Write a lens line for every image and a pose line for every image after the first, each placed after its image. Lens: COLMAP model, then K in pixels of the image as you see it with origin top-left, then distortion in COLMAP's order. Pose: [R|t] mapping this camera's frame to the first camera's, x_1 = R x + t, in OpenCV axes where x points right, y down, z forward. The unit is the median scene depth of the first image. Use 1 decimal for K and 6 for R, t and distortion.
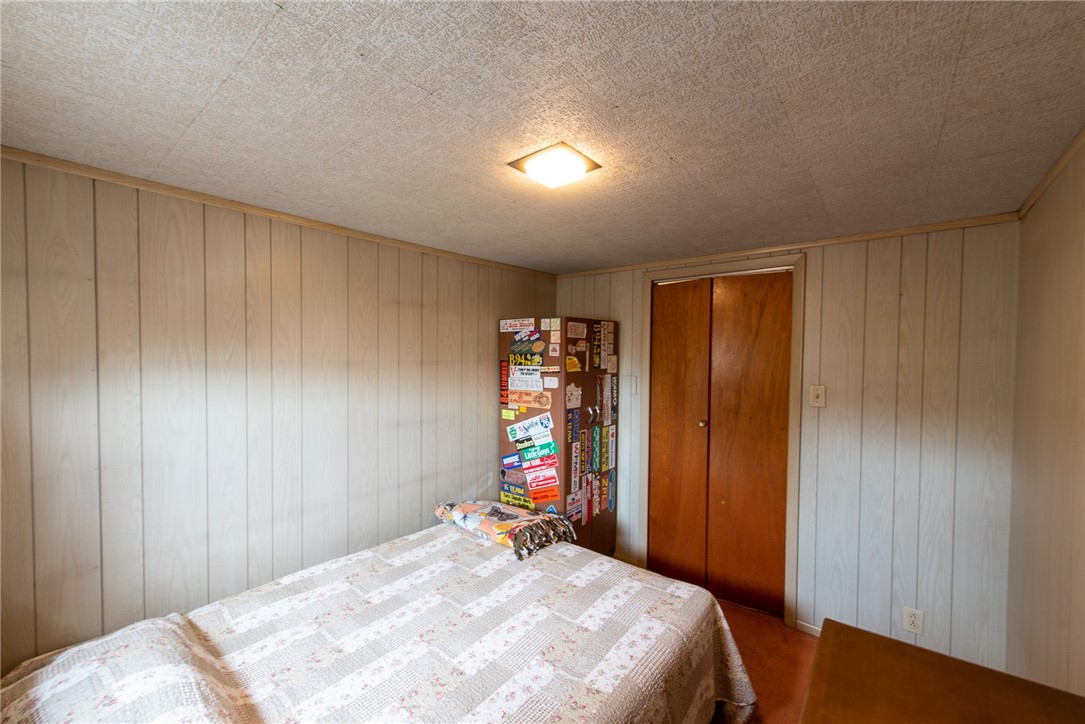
lens RADIAL K [[430.2, 0, 544.7], [0, 430.2, 365.9], [0, 0, 1]] dist [0.014724, -0.000765]
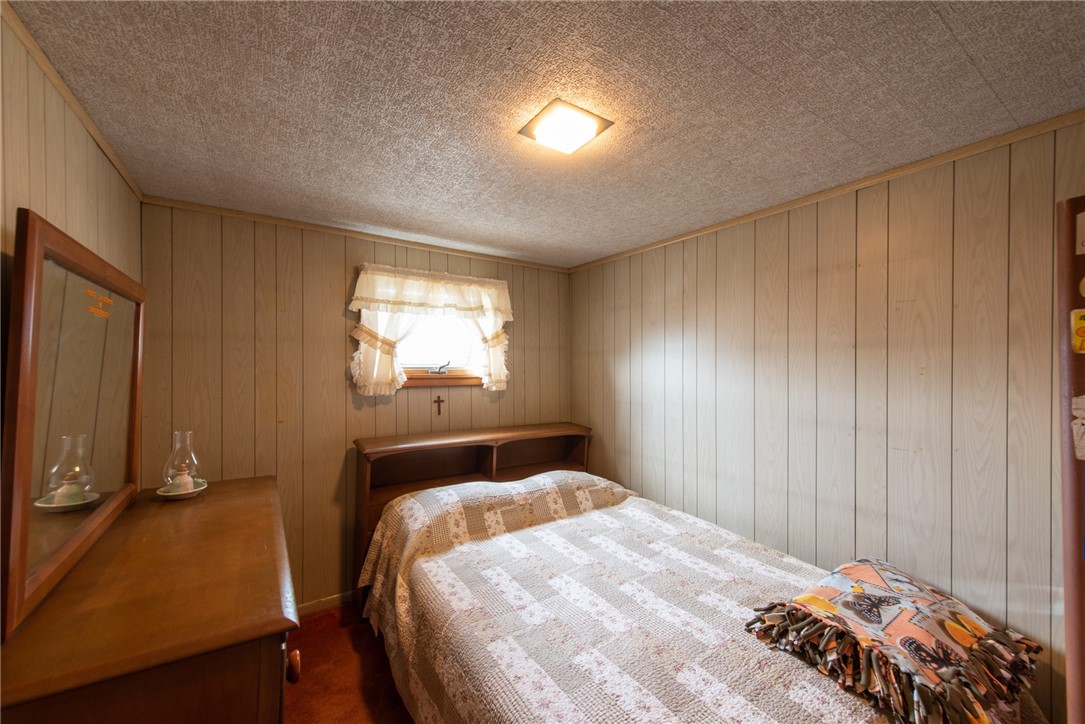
lens RADIAL K [[430.2, 0, 544.7], [0, 430.2, 365.9], [0, 0, 1]] dist [0.014724, -0.000765]
pose [[-0.304080, 0.002033, -0.952644, 0.767058], [-0.035130, 0.999294, 0.013345, 0.048369], [0.951998, 0.037524, -0.303794, 1.003768]]
